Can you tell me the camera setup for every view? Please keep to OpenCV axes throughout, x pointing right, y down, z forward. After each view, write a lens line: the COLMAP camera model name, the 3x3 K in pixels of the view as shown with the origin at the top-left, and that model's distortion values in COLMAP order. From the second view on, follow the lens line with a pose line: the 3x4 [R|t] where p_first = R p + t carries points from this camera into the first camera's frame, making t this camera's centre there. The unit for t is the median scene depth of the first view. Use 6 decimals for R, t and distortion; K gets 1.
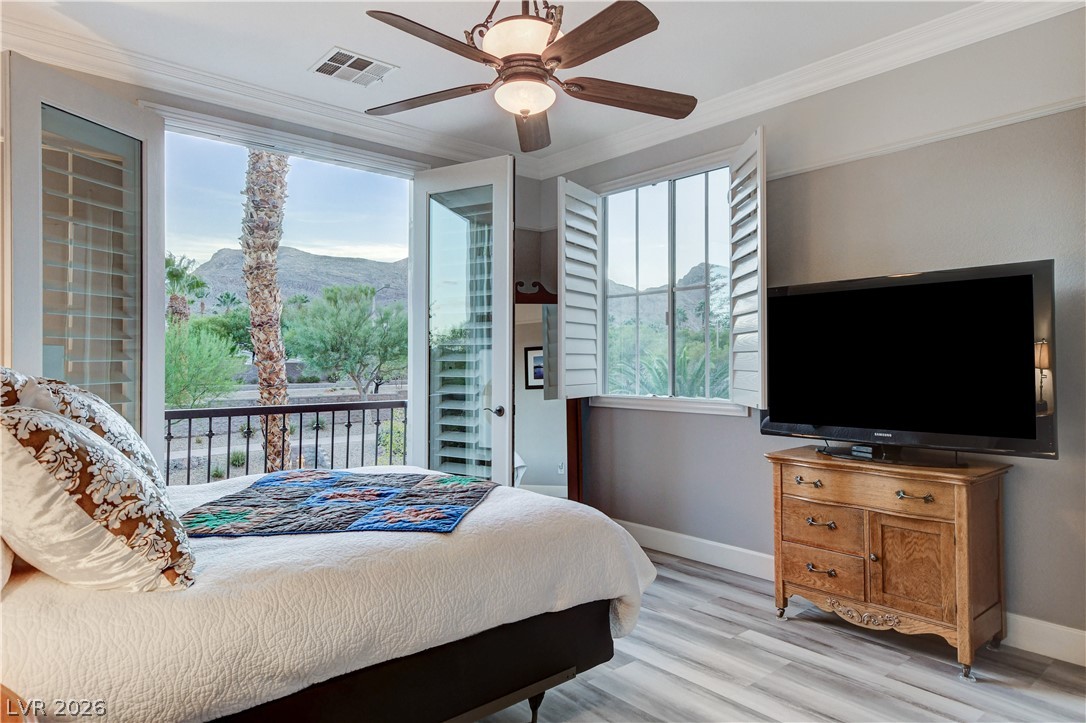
lens RADIAL K [[671.6, 0, 543.9], [0, 671.6, 356.6], [0, 0, 1]] dist [0.005524, -0.009492]
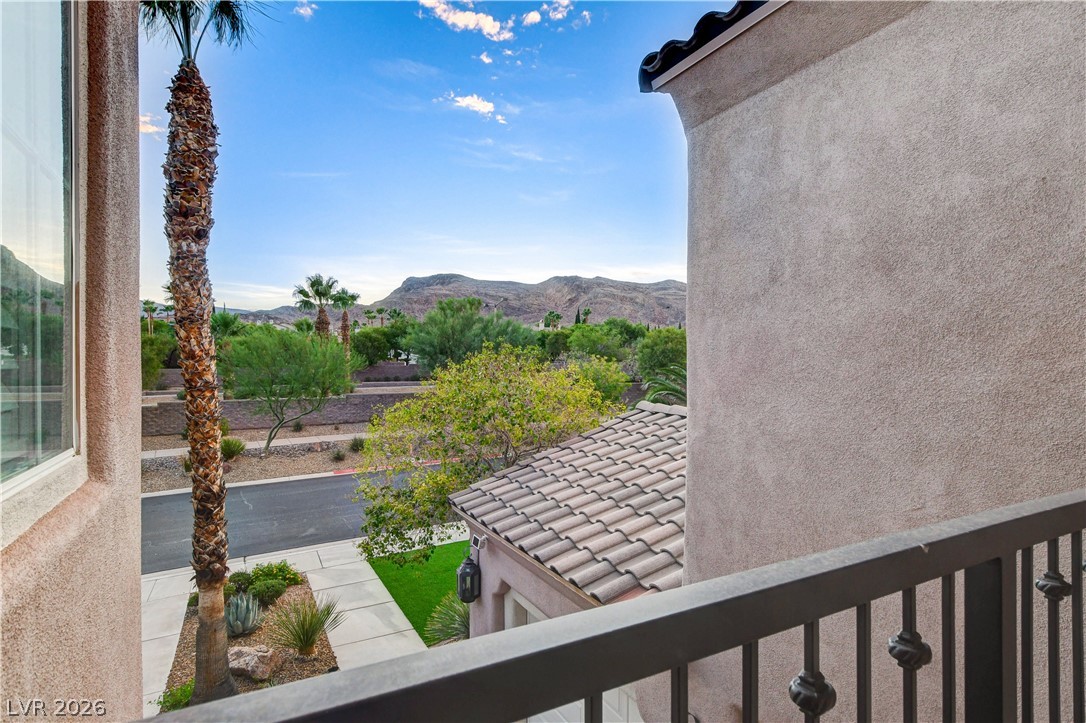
lens RADIAL K [[554.5, 0, 542.5], [0, 554.5, 365.1], [0, 0, 1]] dist [0.000007, -0.000004]
pose [[0.978330, 0.003319, -0.207026, 0.212777], [-0.001262, 0.999949, 0.010064, 0.004722], [0.207049, -0.009584, 0.978284, 0.363278]]
